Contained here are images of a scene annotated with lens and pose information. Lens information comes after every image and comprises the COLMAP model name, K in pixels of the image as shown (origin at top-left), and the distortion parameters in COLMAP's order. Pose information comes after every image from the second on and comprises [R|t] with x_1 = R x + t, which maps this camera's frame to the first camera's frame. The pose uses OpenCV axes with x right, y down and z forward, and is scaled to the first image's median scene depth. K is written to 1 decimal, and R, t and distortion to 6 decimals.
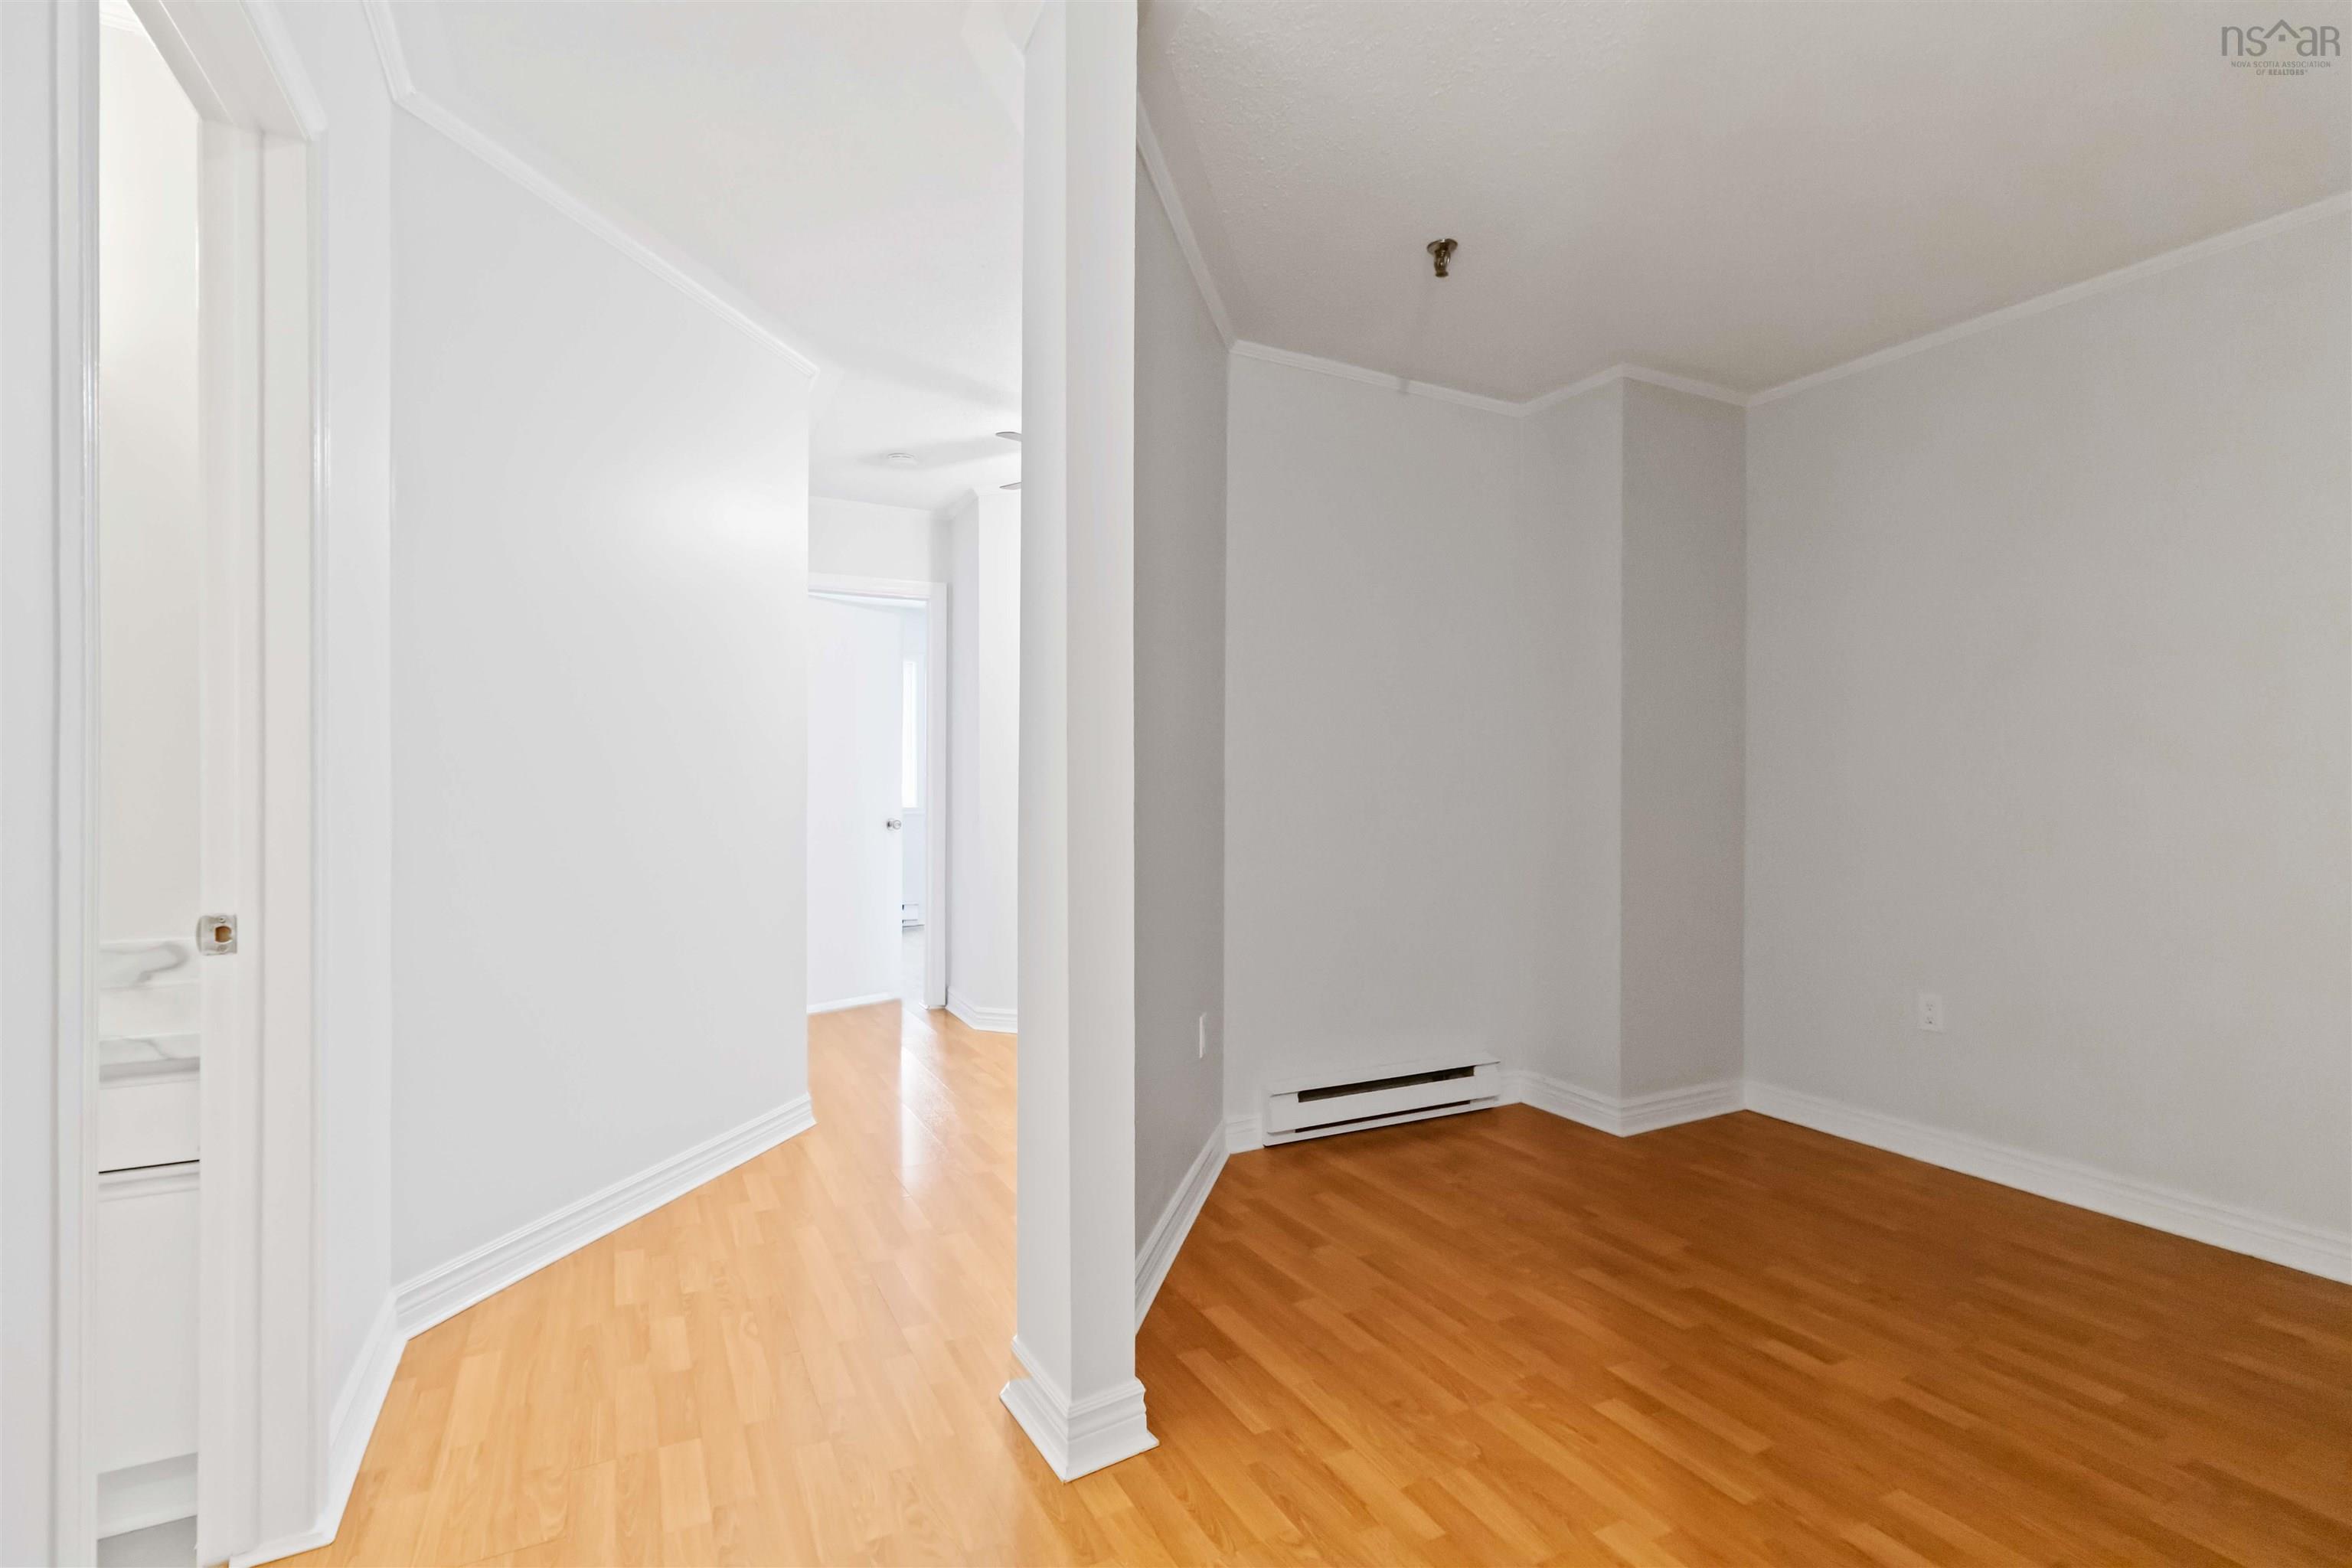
lens RADIAL K [[1084.4, 0, 1178.1], [0, 1084.4, 792.2], [0, 0, 1]] dist [0.000773, 0.000026]
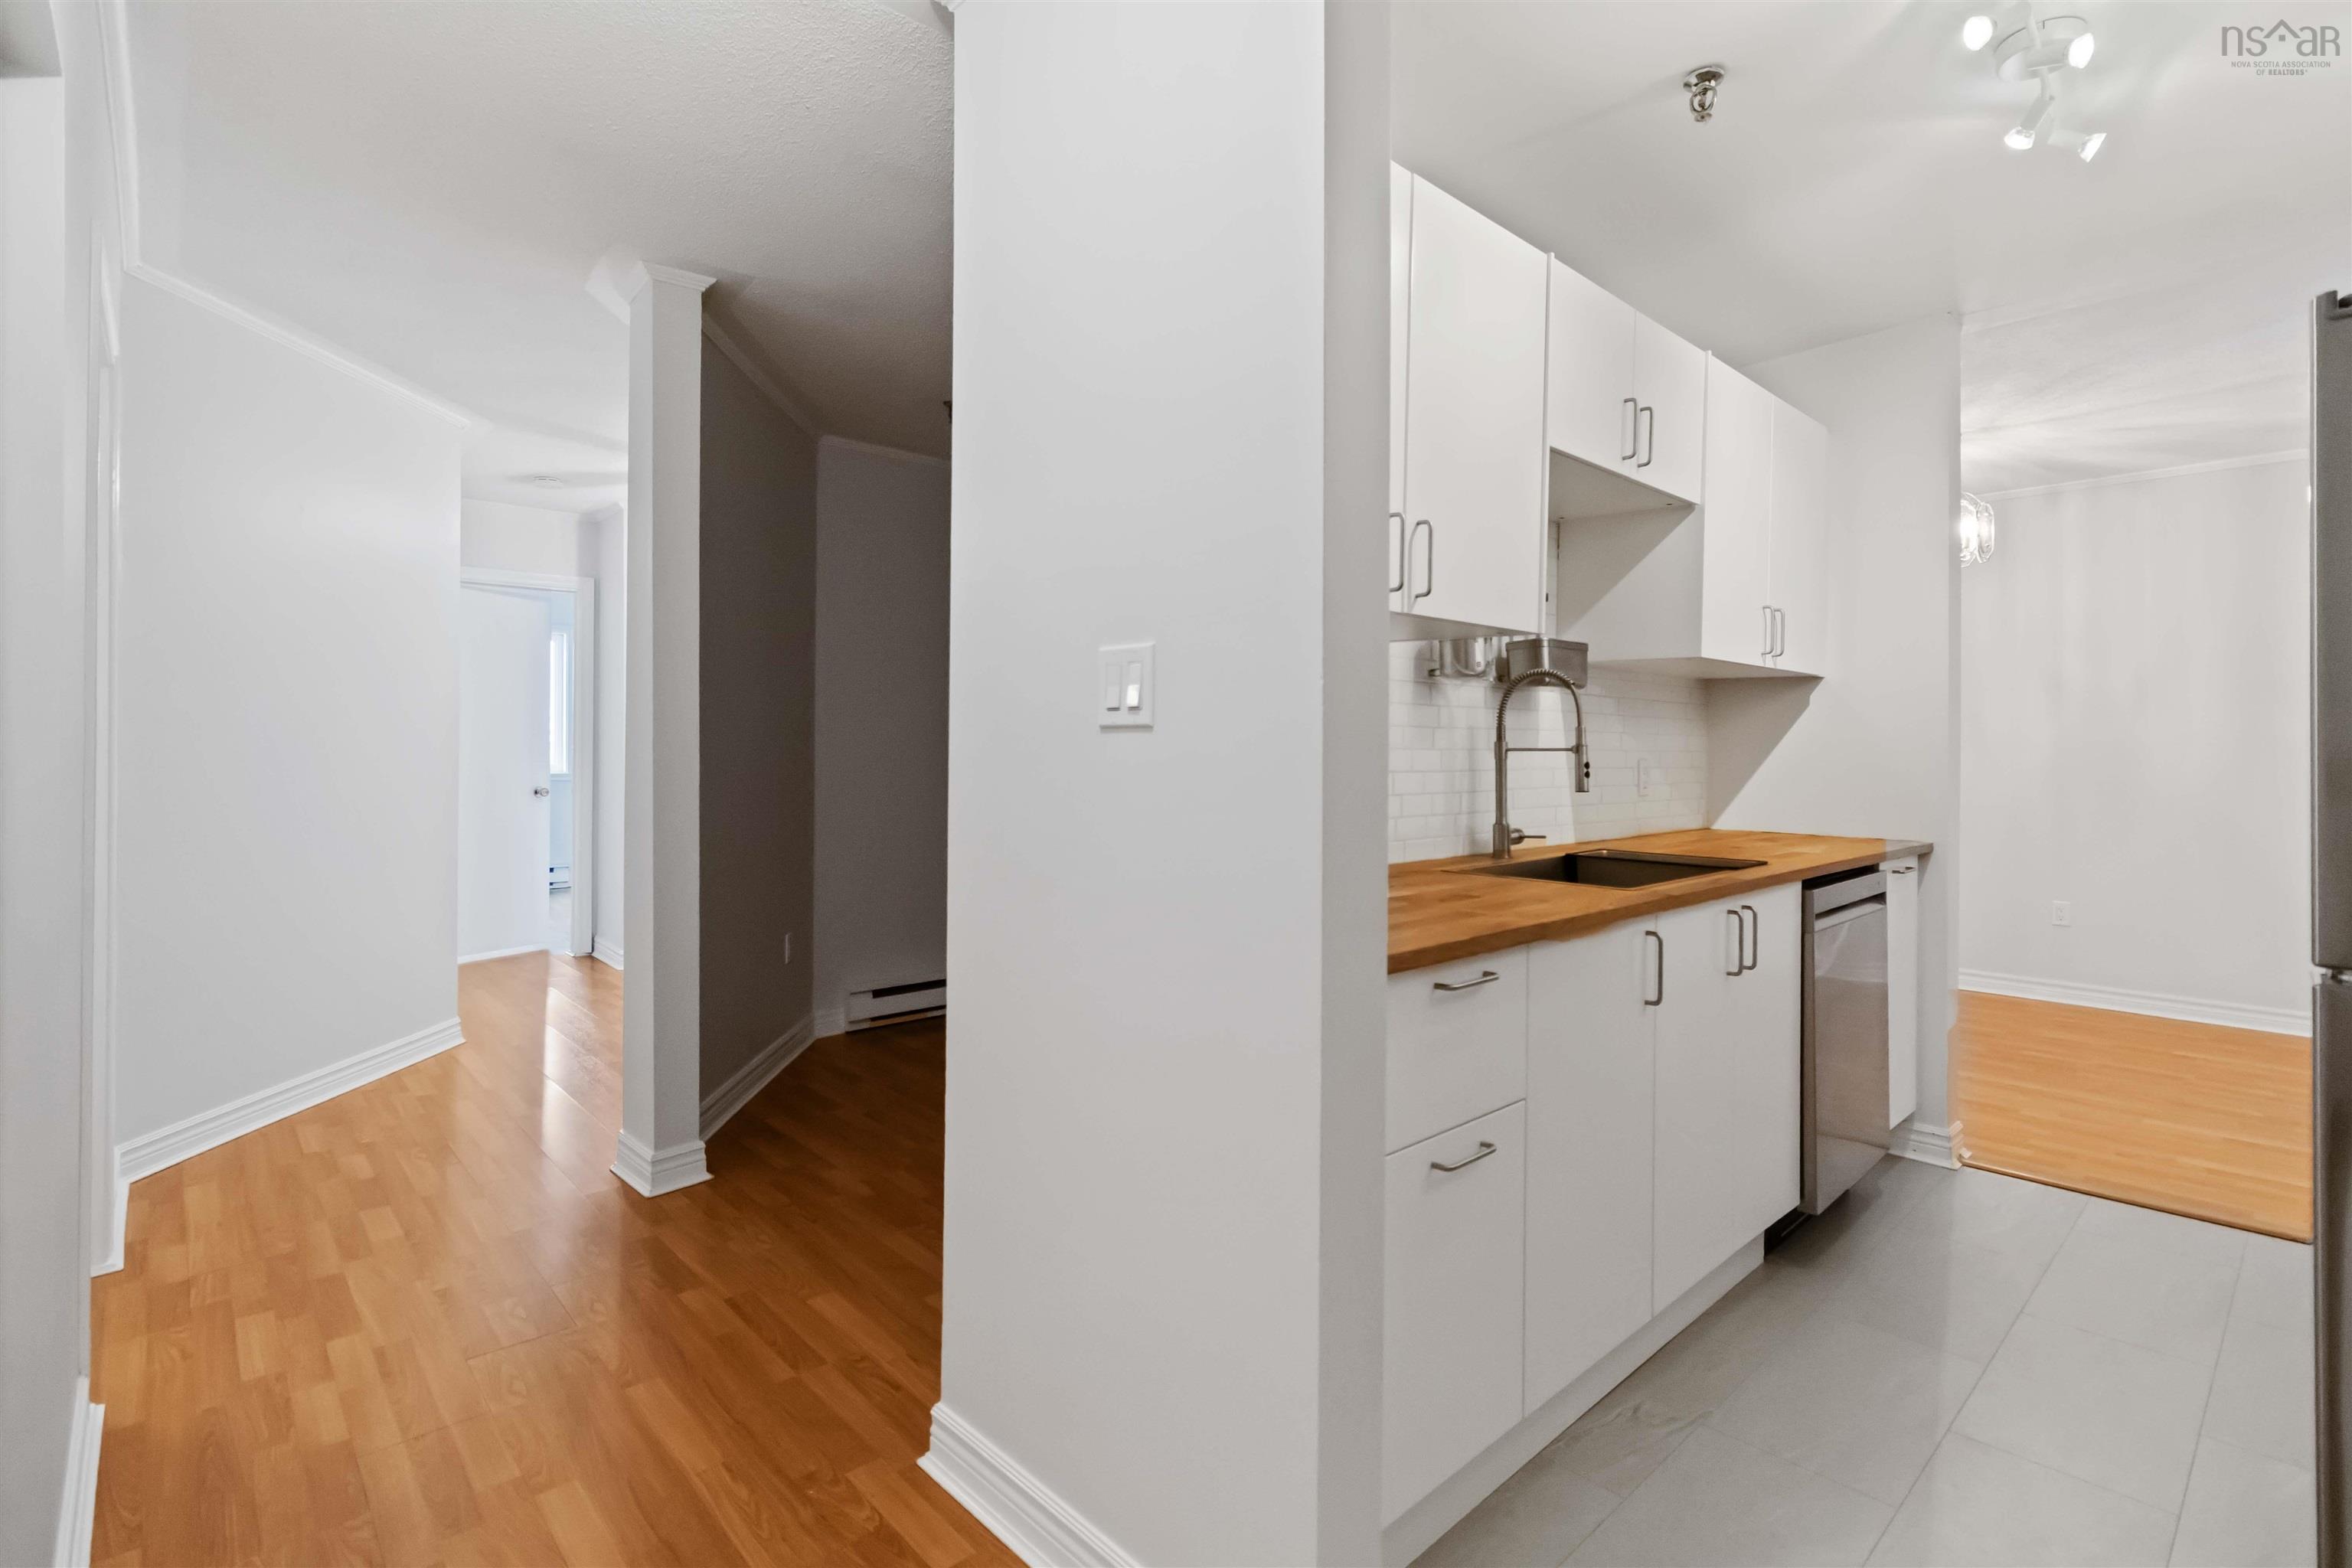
lens RADIAL K [[1095.6, 0, 1191.5], [0, 1095.6, 756.2], [0, 0, 1]] dist [-0.001448, -0.001405]
pose [[0.962393, 0.001579, 0.271656, 0.168786], [-0.003414, 0.999974, 0.006281, -0.036090], [-0.271639, -0.006972, 0.962374, -0.583914]]
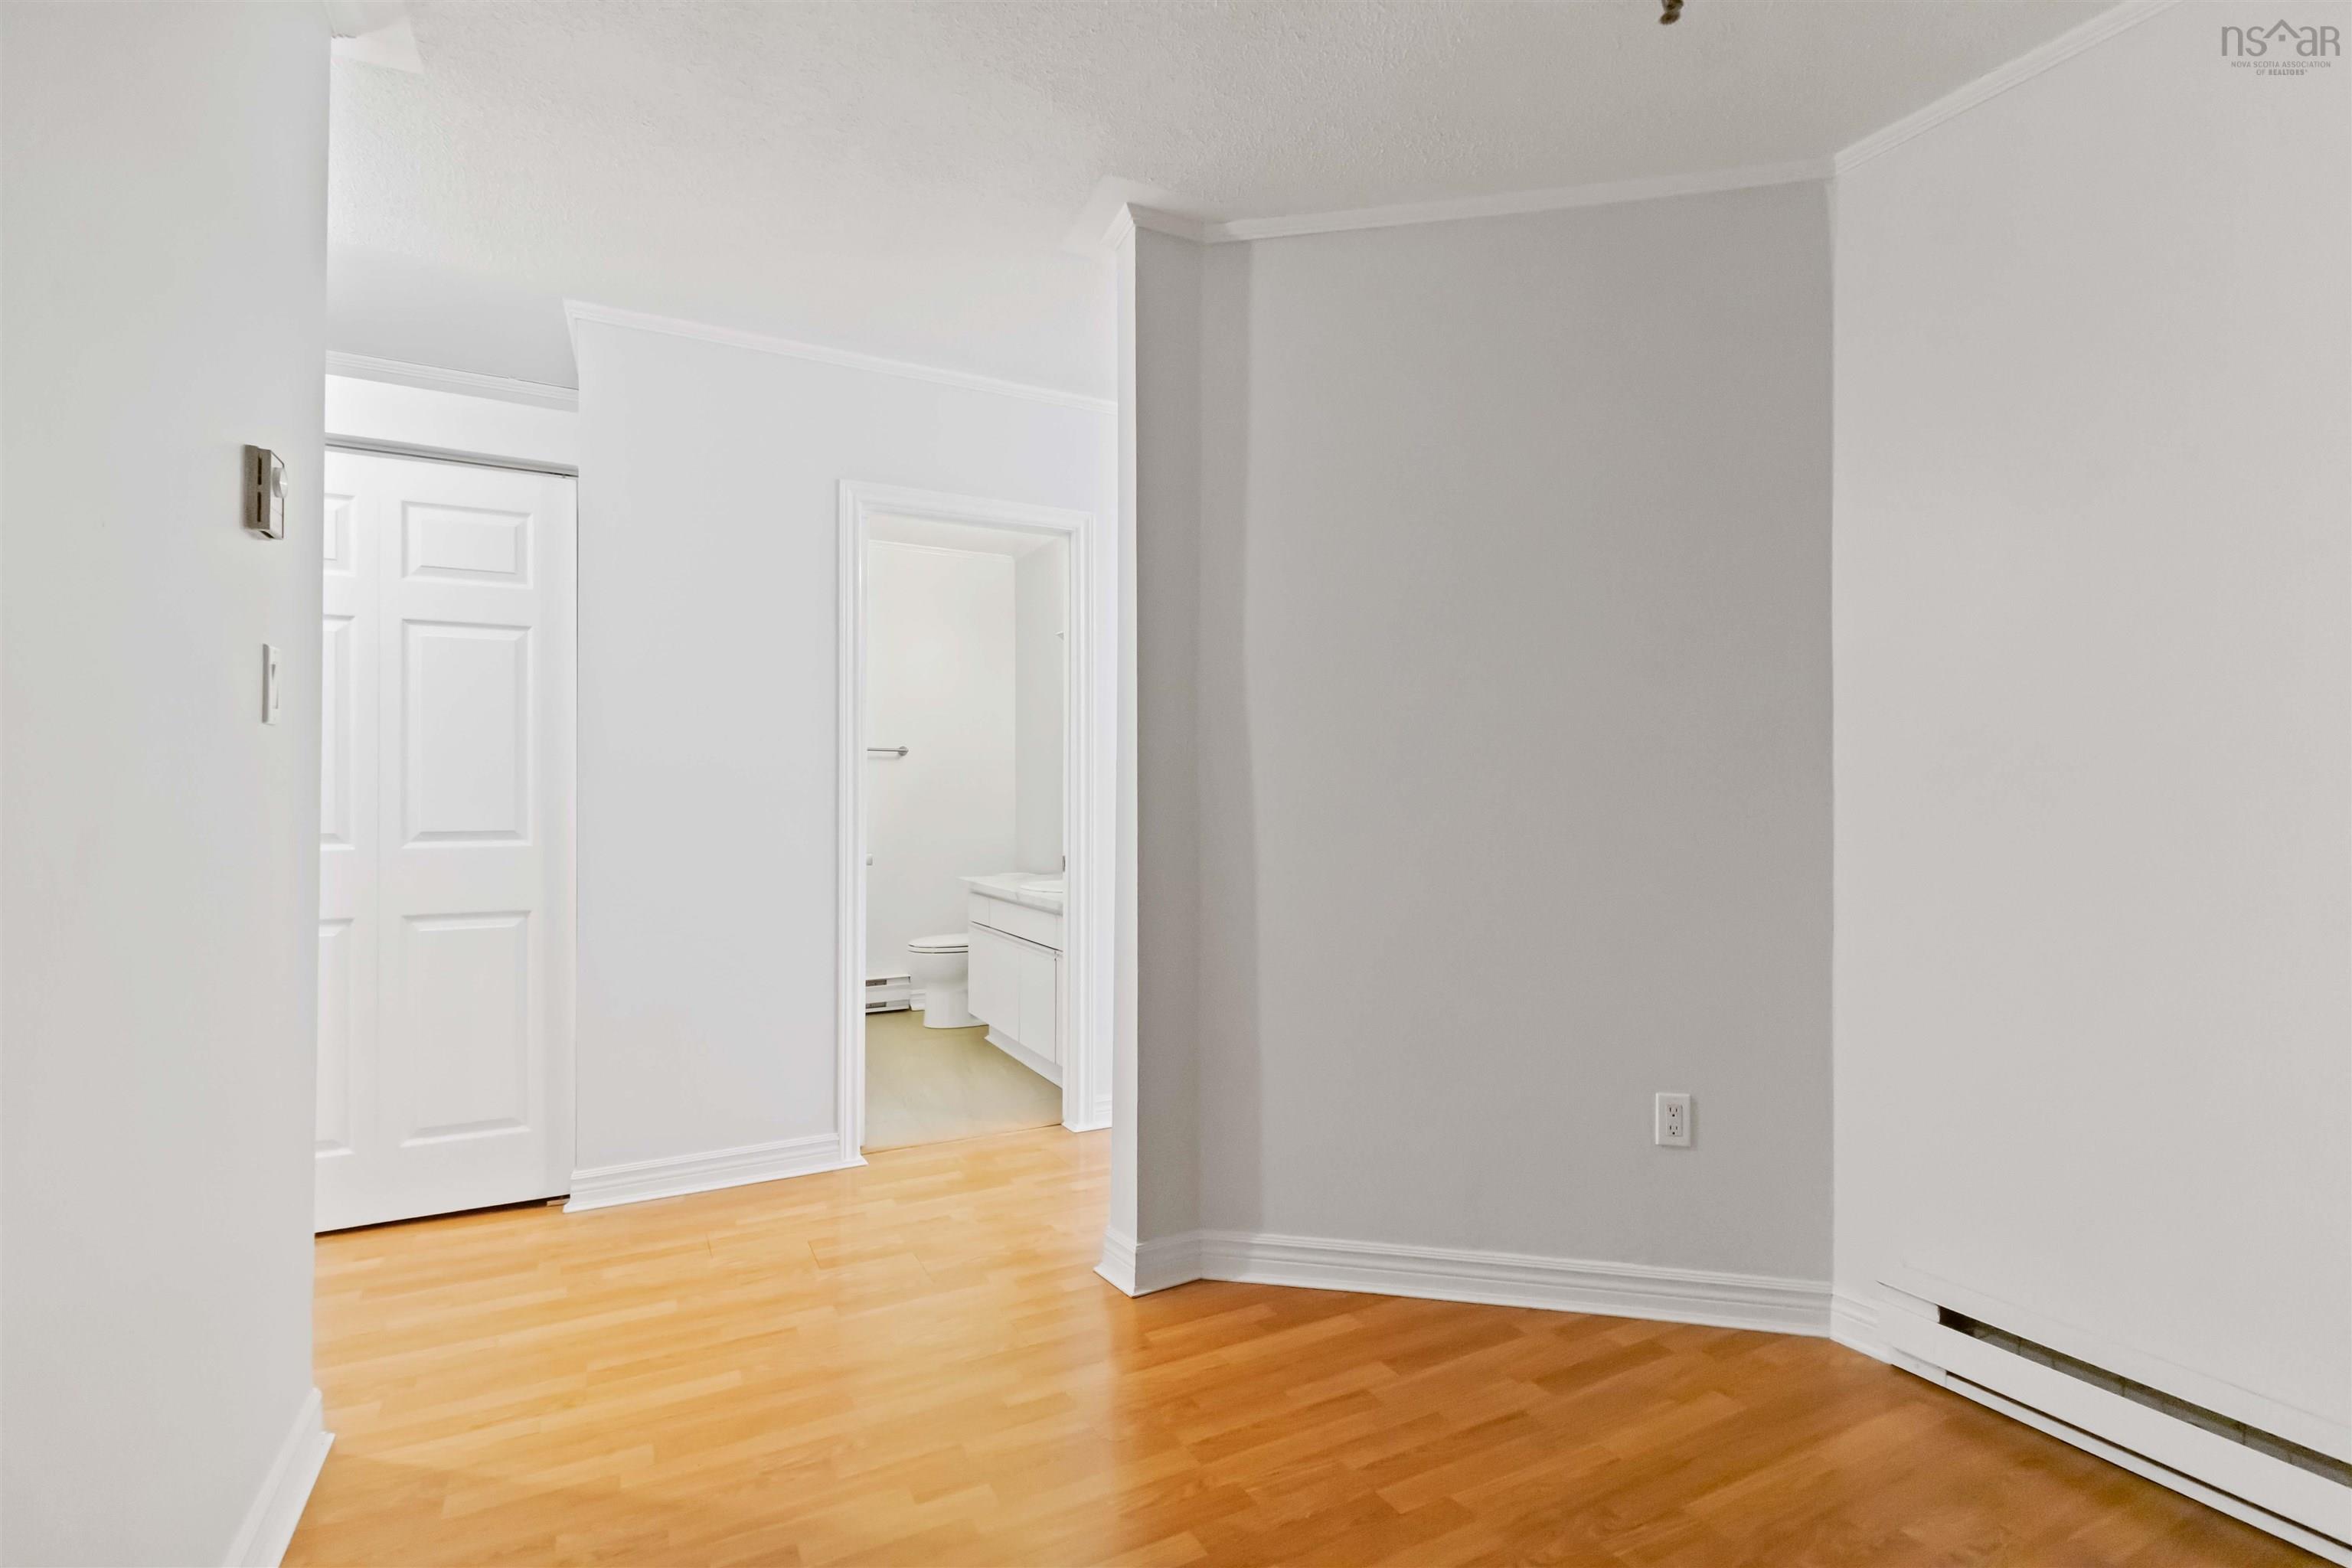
lens RADIAL K [[1084.4, 0, 1178.1], [0, 1084.4, 792.2], [0, 0, 1]] dist [0.000773, 0.000026]
pose [[0.011815, -0.006098, -0.999912, 0.979213], [-0.003016, 0.999977, -0.006134, -0.006313], [0.999926, 0.003088, 0.011796, 0.775993]]
